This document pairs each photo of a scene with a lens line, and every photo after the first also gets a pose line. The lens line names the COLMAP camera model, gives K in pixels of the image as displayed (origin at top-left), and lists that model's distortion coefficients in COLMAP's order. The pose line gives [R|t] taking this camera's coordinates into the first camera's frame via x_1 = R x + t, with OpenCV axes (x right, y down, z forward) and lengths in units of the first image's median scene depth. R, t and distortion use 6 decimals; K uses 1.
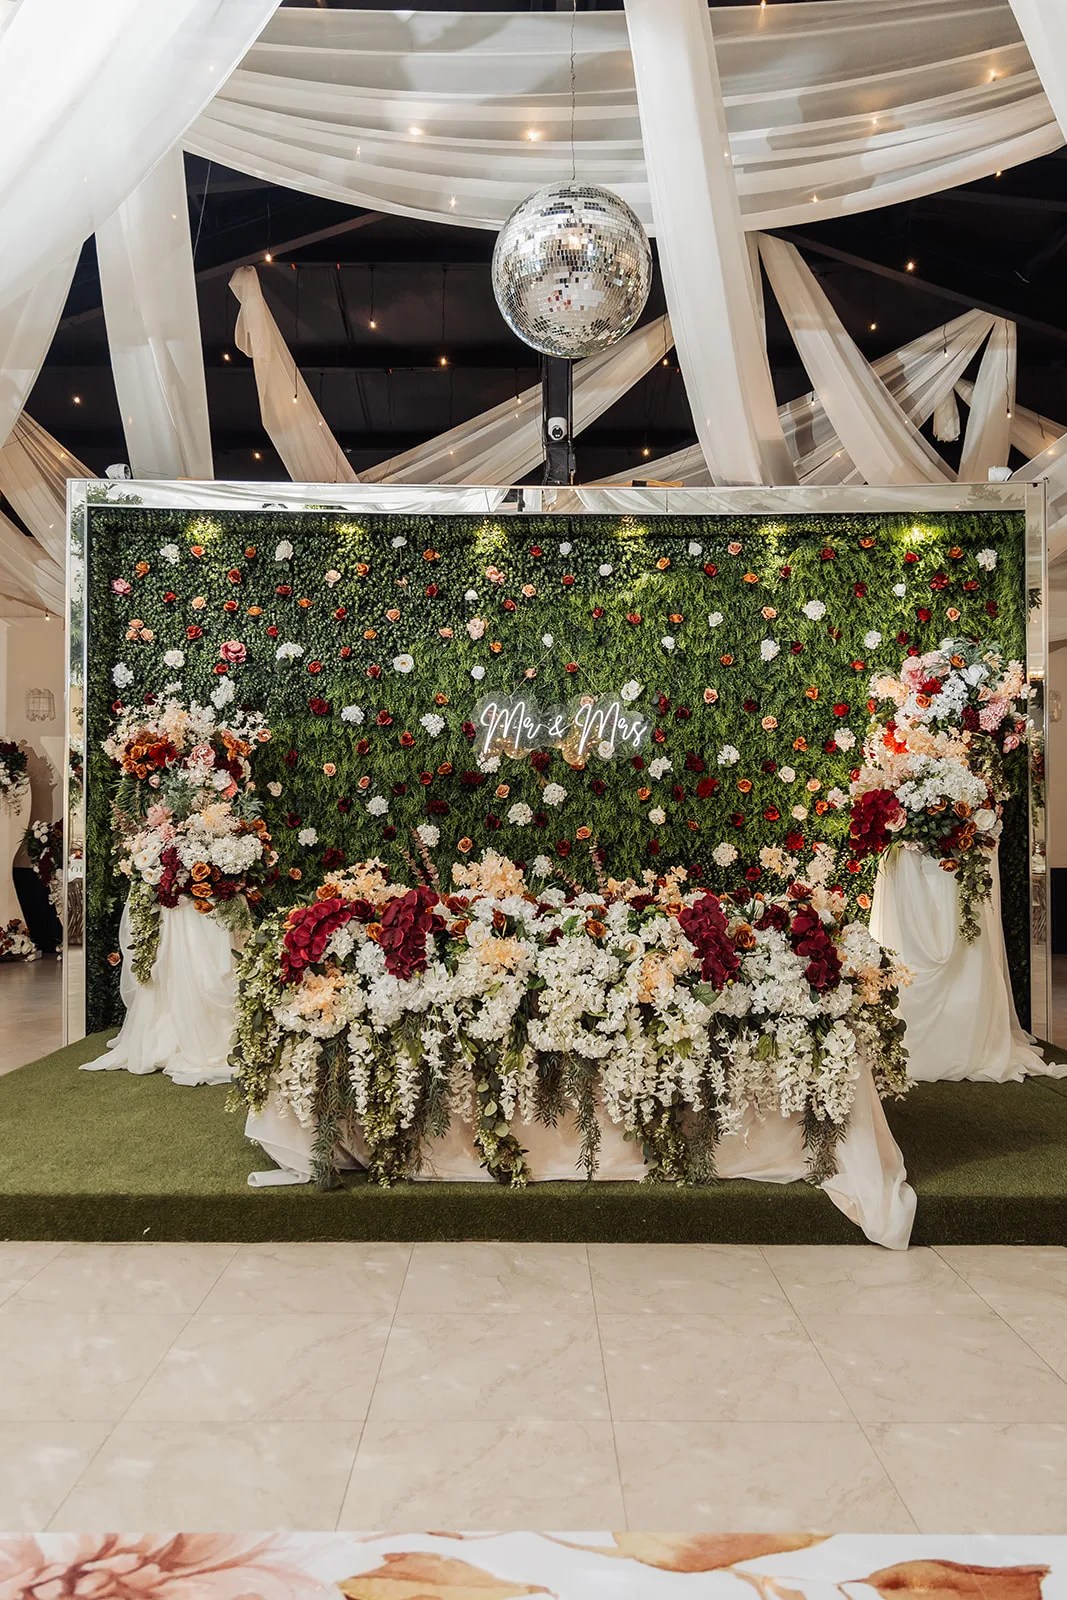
lens RADIAL K [[1088.9, 0, 533.5], [0, 1088.9, 800.0], [0, 0, 1]] dist [0.002789, 0.000943]
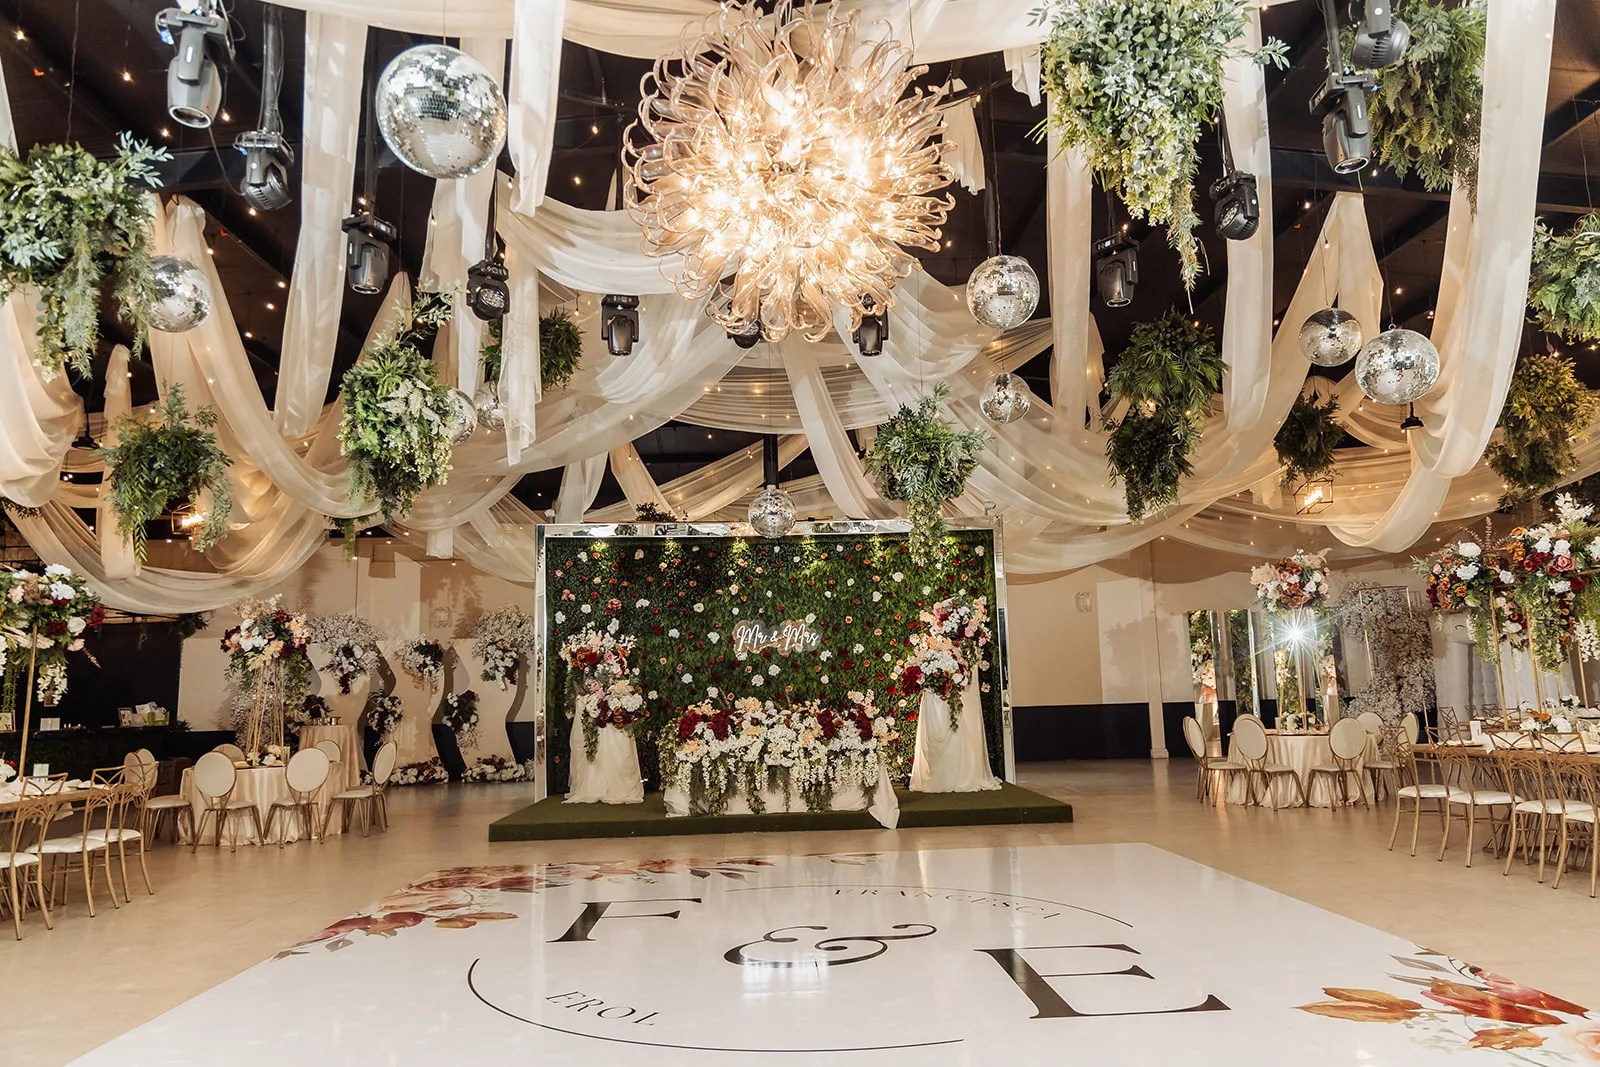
lens RADIAL K [[1068.5, 0, 800.0], [0, 1068.5, 533.5], [0, 0, 1]] dist [0.029150, 0.000783]
pose [[0.999017, -0.023210, 0.037770, -0.002811], [0.027524, 0.992628, -0.118034, -0.026585], [-0.034752, 0.118958, 0.992291, -1.235264]]
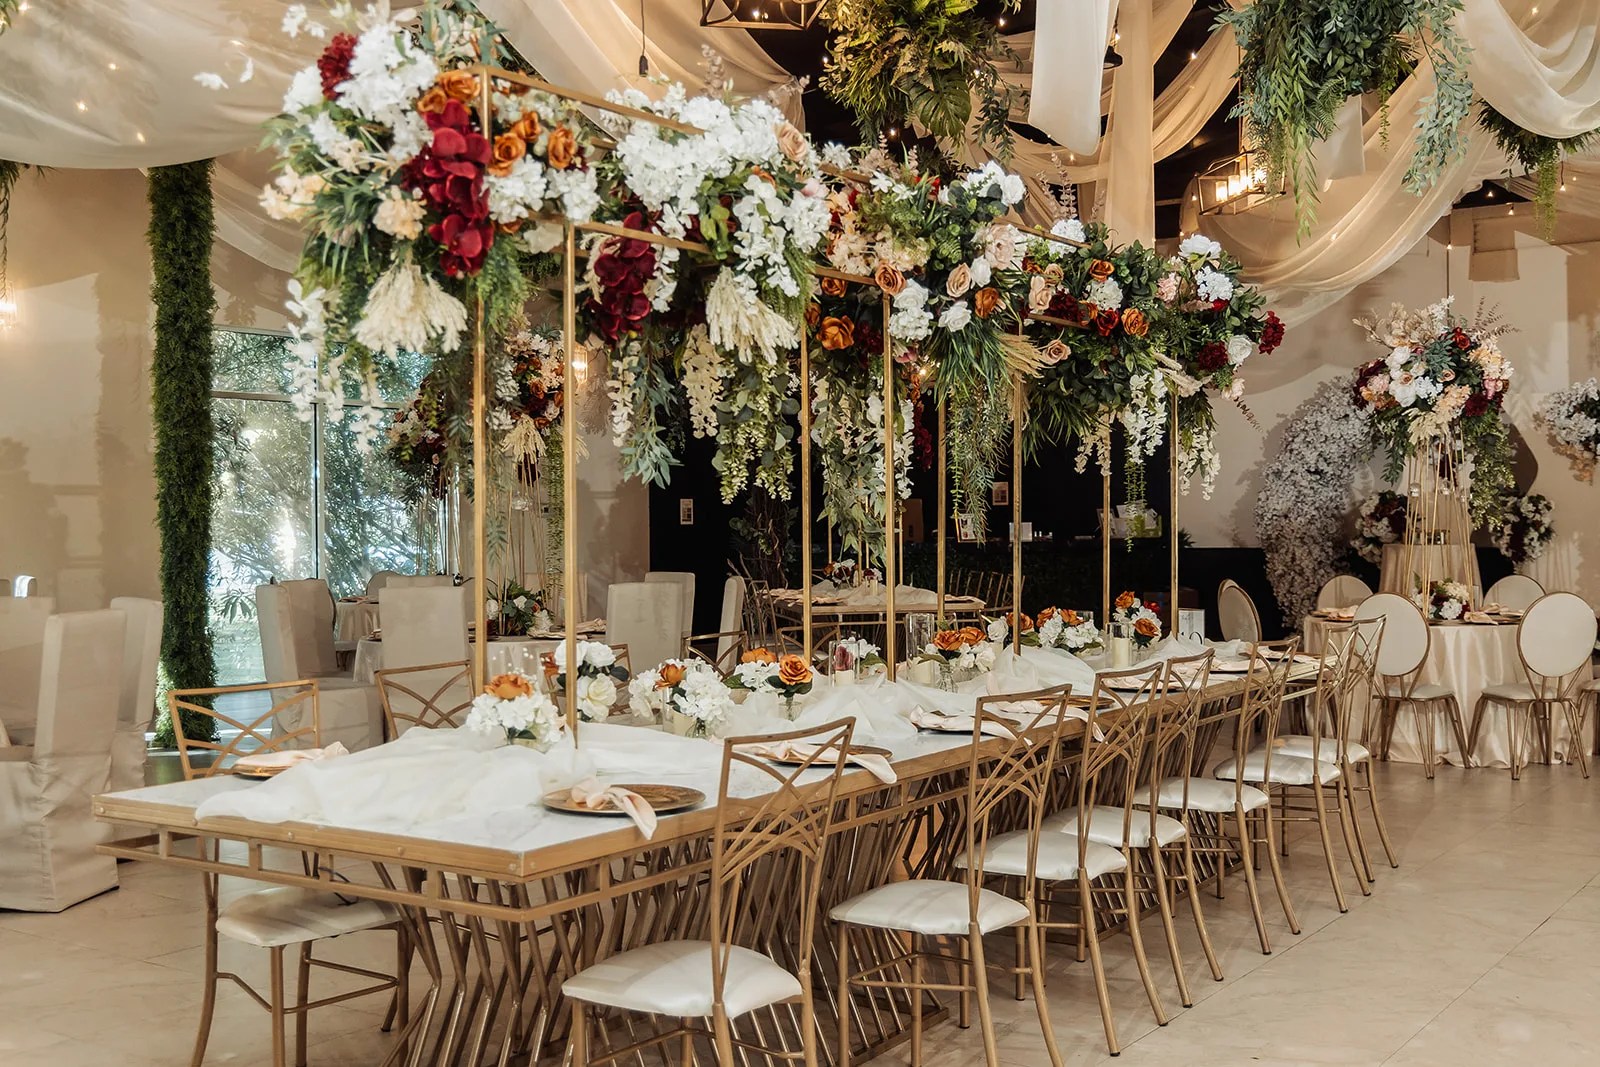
lens RADIAL K [[1717.3, 0, 800.0], [0, 1717.3, 533.5], [0, 0, 1]] dist [0.000688, -0.000692]
pose [[0.806864, -0.010526, -0.590643, -0.440639], [0.036042, 0.998856, 0.031436, -0.024288], [0.589636, -0.046653, 0.806320, -0.908698]]
